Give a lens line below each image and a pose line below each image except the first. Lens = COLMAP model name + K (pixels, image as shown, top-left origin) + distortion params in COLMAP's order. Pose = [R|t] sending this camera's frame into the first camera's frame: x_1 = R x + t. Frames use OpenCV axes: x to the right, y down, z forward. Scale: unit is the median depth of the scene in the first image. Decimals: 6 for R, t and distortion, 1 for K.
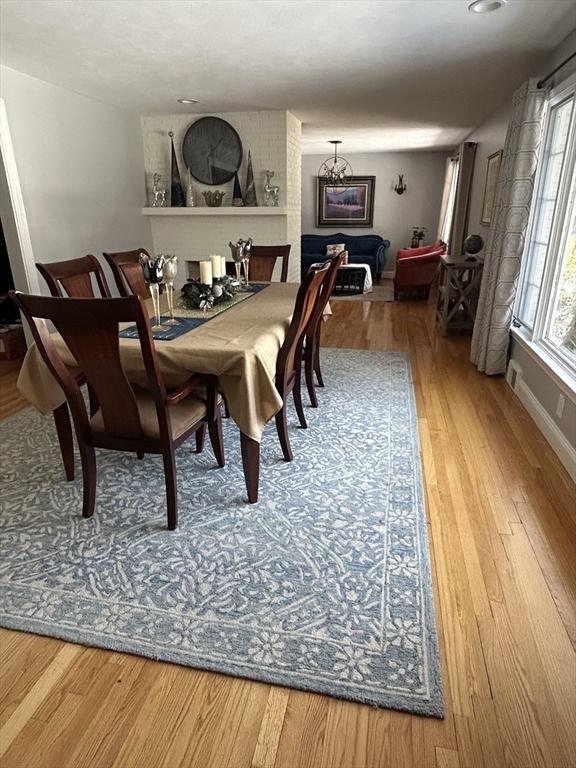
lens RADIAL K [[461.2, 0, 285.2], [0, 461.2, 385.5], [0, 0, 1]] dist [-0.008966, -0.000627]
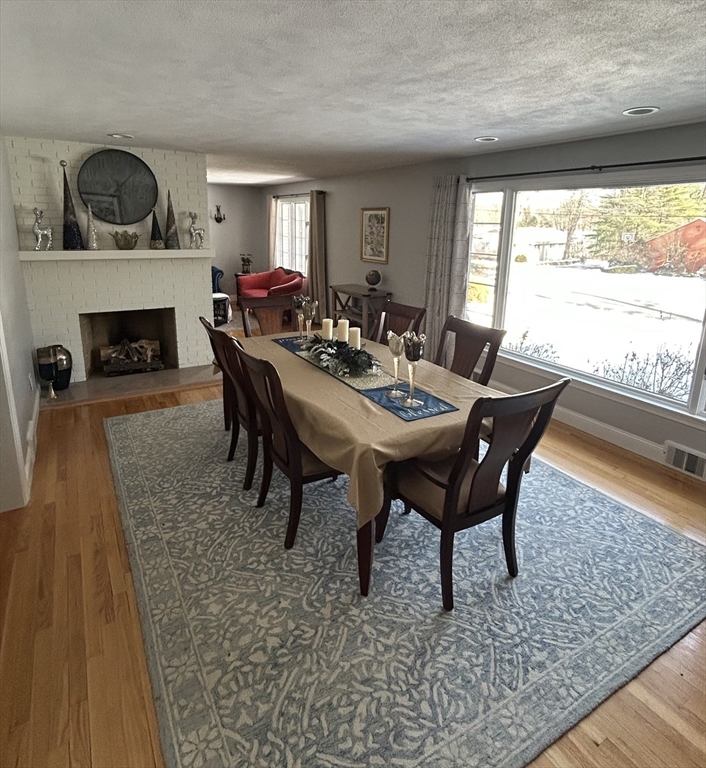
lens RADIAL K [[474.8, 0, 348.1], [0, 474.8, 336.3], [0, 0, 1]] dist [-0.016626, 0.010848]
pose [[0.731515, -0.139766, 0.667347, -0.759863], [0.218657, 0.975158, -0.035450, -0.186277], [-0.645814, 0.171852, 0.743903, 0.192376]]
